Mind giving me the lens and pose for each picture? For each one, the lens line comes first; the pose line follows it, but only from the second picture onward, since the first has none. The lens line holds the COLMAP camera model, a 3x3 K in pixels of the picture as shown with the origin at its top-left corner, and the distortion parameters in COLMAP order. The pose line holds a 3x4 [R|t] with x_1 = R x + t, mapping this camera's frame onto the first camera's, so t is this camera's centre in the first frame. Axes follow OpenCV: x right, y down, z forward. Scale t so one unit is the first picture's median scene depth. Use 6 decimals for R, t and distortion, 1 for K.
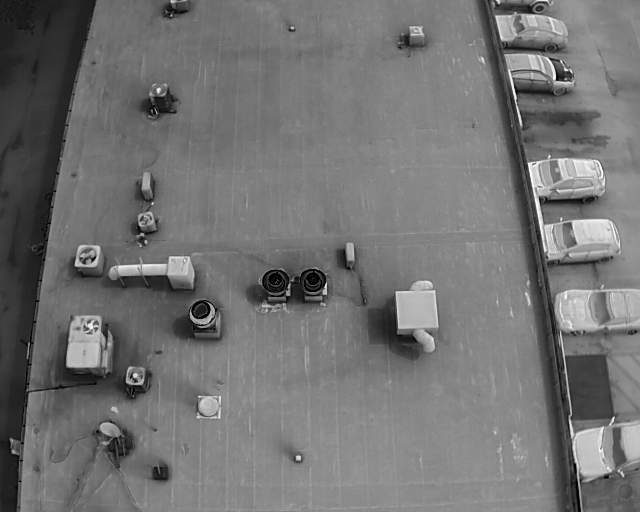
lens RADIAL K [[758.1, 0, 320.0], [0, 758.1, 256.0], [0, 0, 1]] dist [-0.345933, 0.088369]
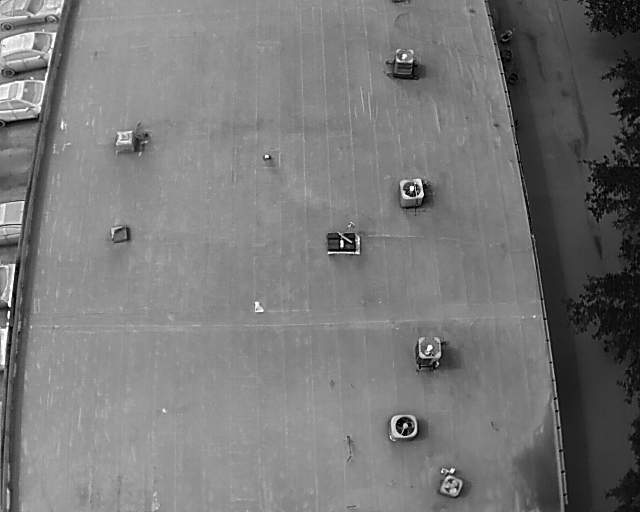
lens RADIAL K [[763.8, 0, 320.0], [0, 763.8, 256.0], [0, 0, 1]] dist [-0.344494, 0.069112]
pose [[-0.999871, 0.015484, 0.004156, -0.111692], [-0.006499, -0.628467, 0.777809, -1.178447], [0.014656, 0.777682, 0.628487, 0.605822]]
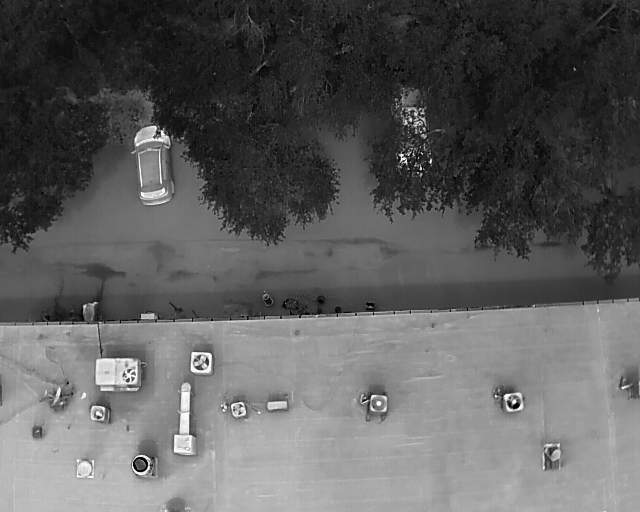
lens RADIAL K [[763.8, 0, 320.0], [0, 763.8, 256.0], [0, 0, 1]] dist [-0.344494, 0.069112]
pose [[0.013887, 0.948422, -0.316705, -0.085648], [-0.886468, 0.158208, 0.434908, -0.660163], [0.462582, 0.274709, 0.842943, 0.020329]]
